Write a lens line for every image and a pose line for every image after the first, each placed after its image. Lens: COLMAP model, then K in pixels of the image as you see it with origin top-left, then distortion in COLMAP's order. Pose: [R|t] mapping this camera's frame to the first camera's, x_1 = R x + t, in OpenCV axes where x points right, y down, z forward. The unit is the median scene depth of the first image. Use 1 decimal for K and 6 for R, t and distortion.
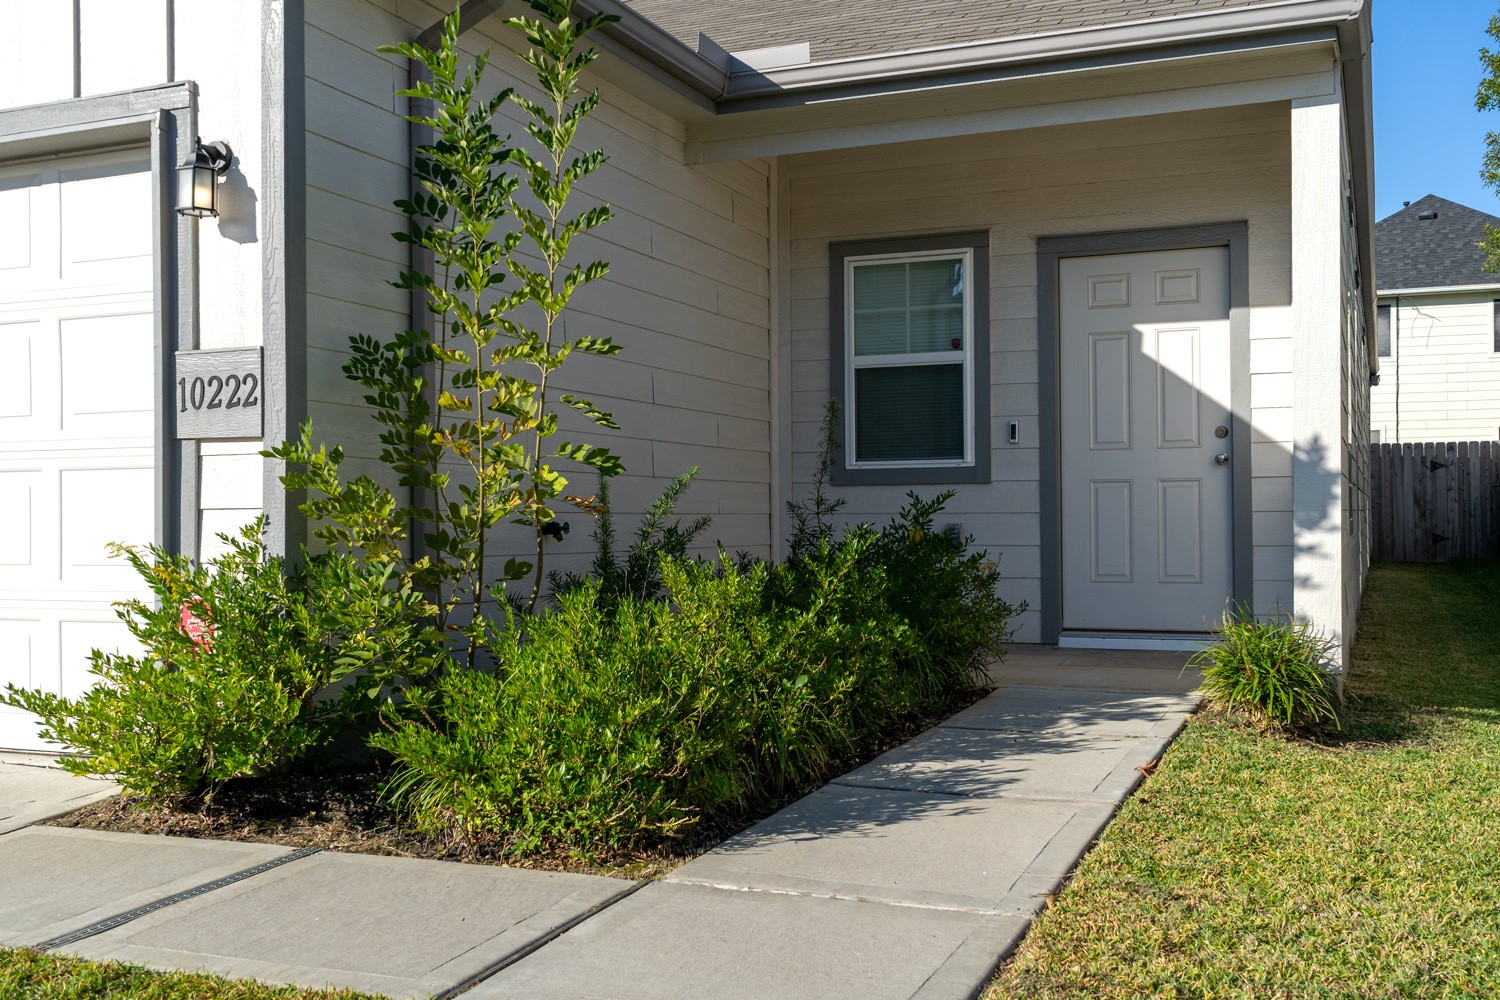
lens RADIAL K [[1201.7, 0, 754.0], [0, 1201.7, 518.0], [0, 0, 1]] dist [-0.047773, 0.053817]
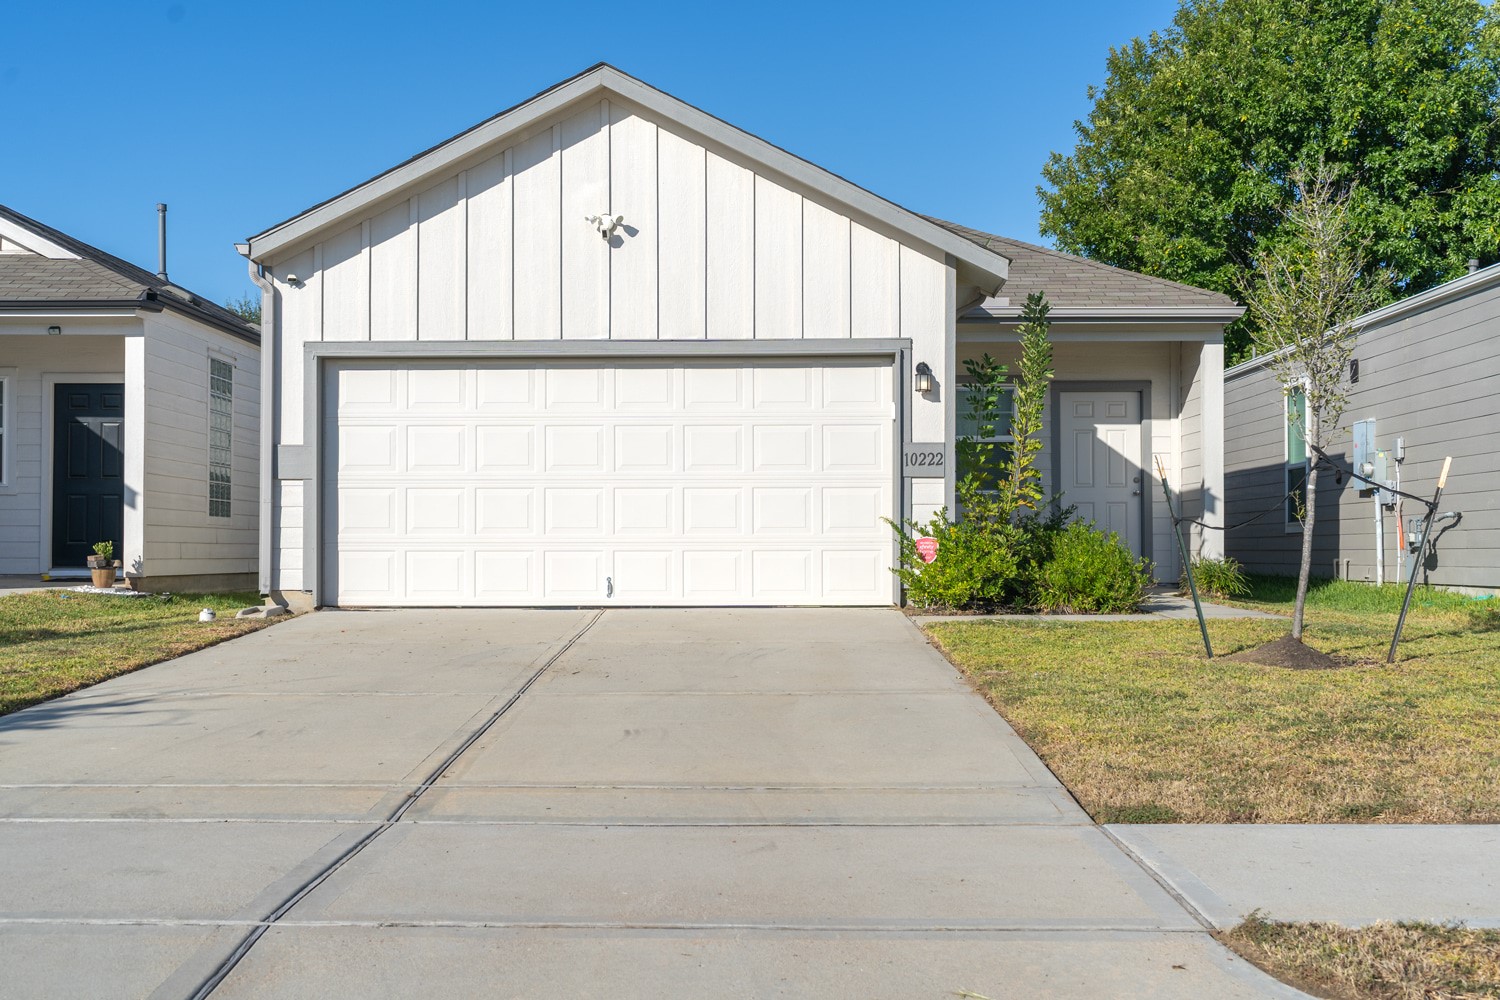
lens RADIAL K [[1201.7, 0, 754.0], [0, 1201.7, 518.0], [0, 0, 1]] dist [-0.047773, 0.053817]
pose [[0.948837, 0.012419, 0.315523, -0.934293], [-0.004716, 0.999672, -0.025164, 0.051786], [-0.315732, 0.022388, 0.948584, -0.782000]]
